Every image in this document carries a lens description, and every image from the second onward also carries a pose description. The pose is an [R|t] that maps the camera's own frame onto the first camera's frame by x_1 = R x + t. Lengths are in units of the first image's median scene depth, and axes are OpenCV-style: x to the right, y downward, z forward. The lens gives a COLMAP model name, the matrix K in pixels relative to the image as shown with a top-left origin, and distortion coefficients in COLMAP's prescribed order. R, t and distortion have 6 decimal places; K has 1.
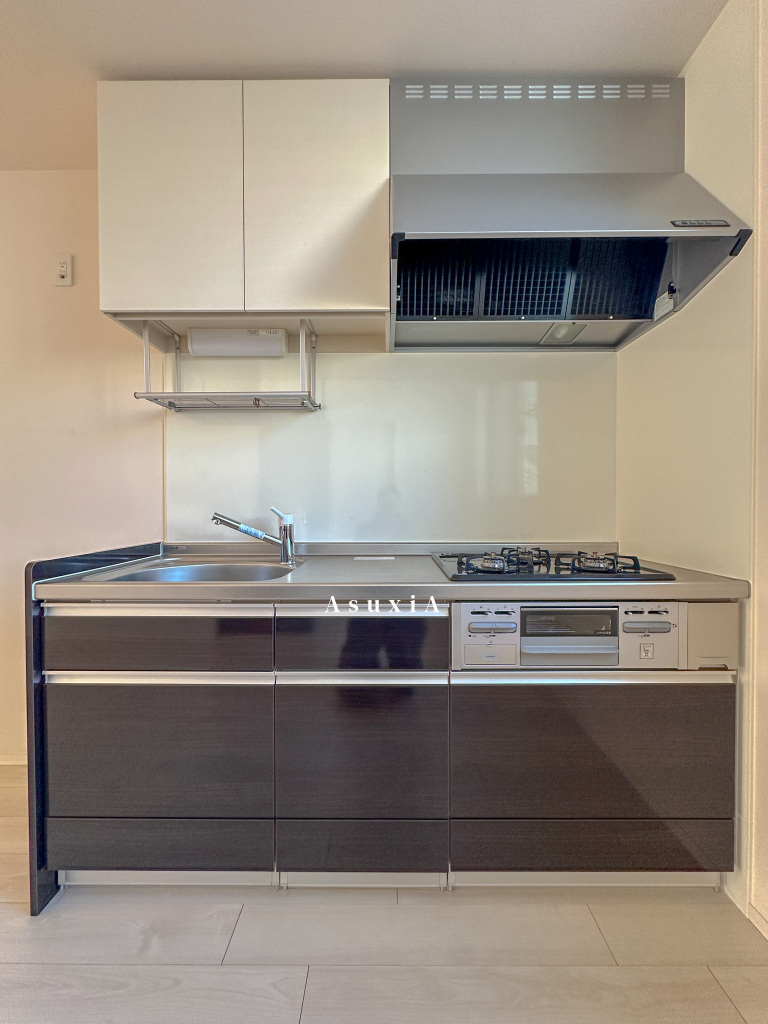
lens RADIAL K [[406.2, 0, 384.0], [0, 406.2, 512.0], [0, 0, 1]] dist [-0.002912, -0.000076]
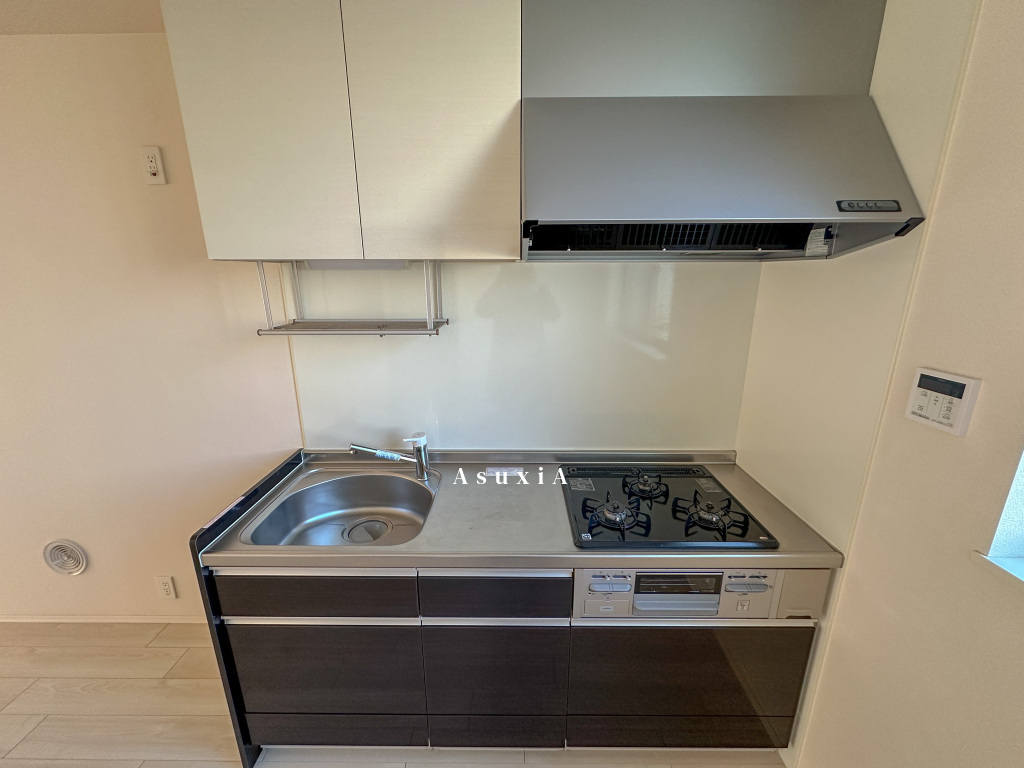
lens RADIAL K [[406.2, 0, 511.1], [0, 406.2, 382.0], [0, 0, 1]] dist [-0.002912, -0.000076]
pose [[0.999998, -0.000663, -0.002073, -0.006575], [0.001146, 0.970238, 0.242151, -0.523299], [0.001851, -0.242152, 0.970236, 0.035167]]
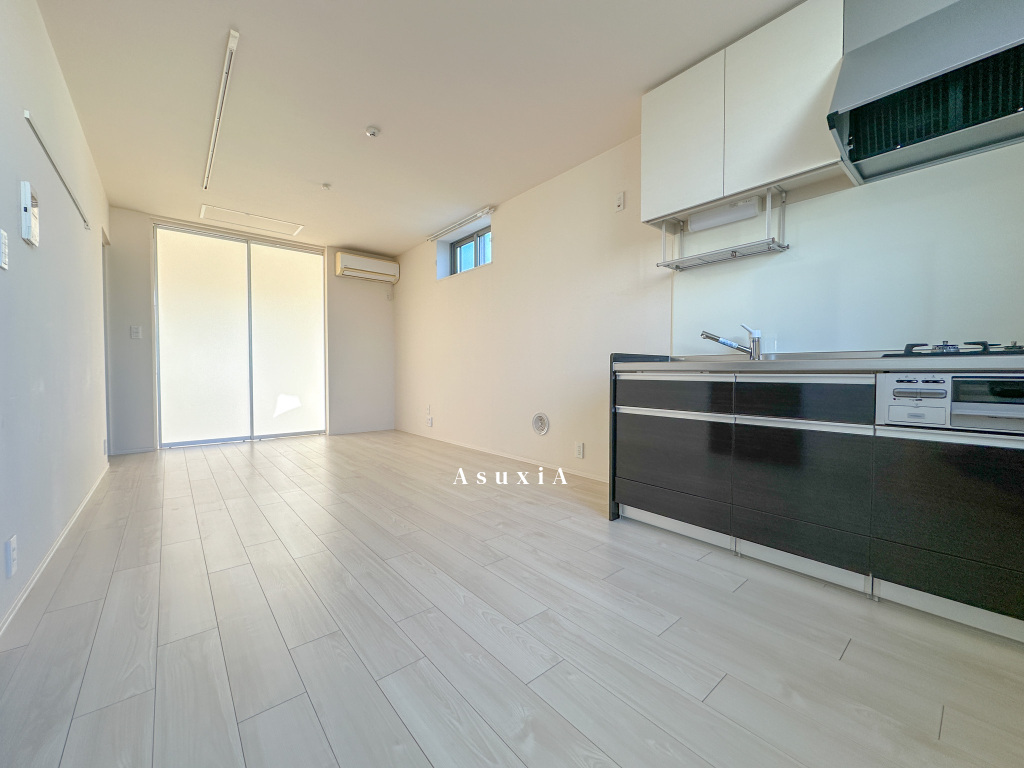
lens RADIAL K [[406.2, 0, 511.1], [0, 406.2, 382.0], [0, 0, 1]] dist [-0.002912, -0.000076]
pose [[0.649454, 0.022043, -0.760082, 0.381145], [-0.012680, 0.999755, 0.018159, 0.232087], [0.760296, -0.002155, 0.649574, -0.742664]]
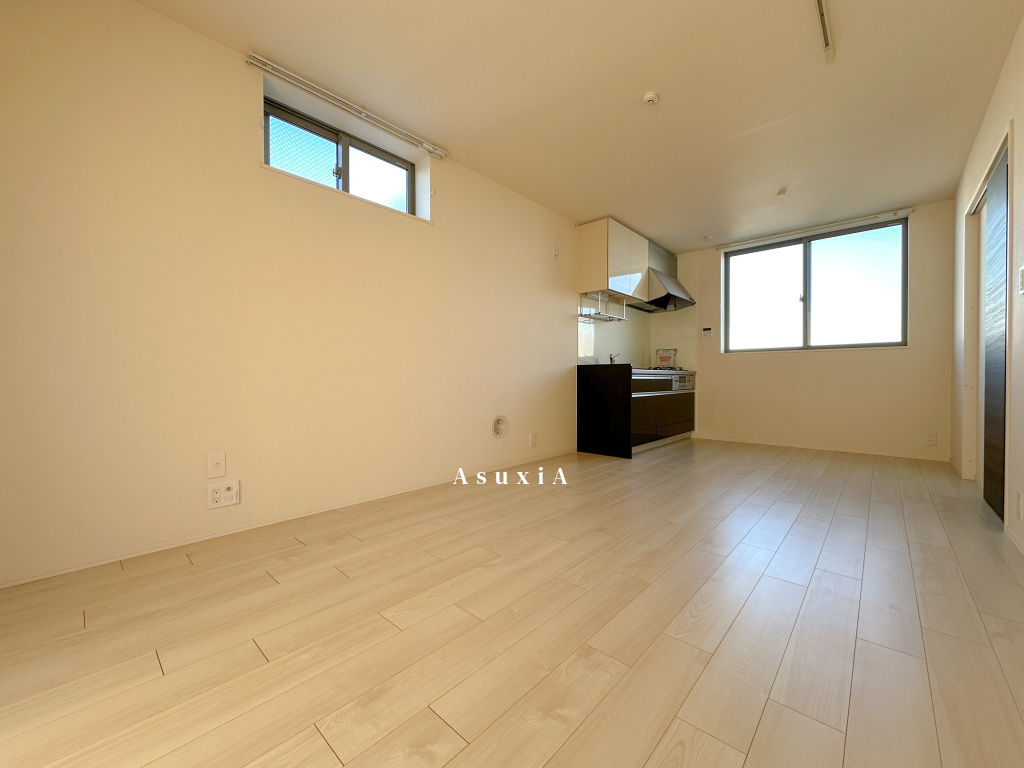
lens RADIAL K [[406.2, 0, 511.1], [0, 406.2, 382.0], [0, 0, 1]] dist [-0.002912, -0.000076]
pose [[0.671673, -0.004916, 0.740831, -4.171118], [0.008486, 0.999963, -0.001058, 0.274304], [-0.740799, 0.006998, 0.671690, -0.666651]]
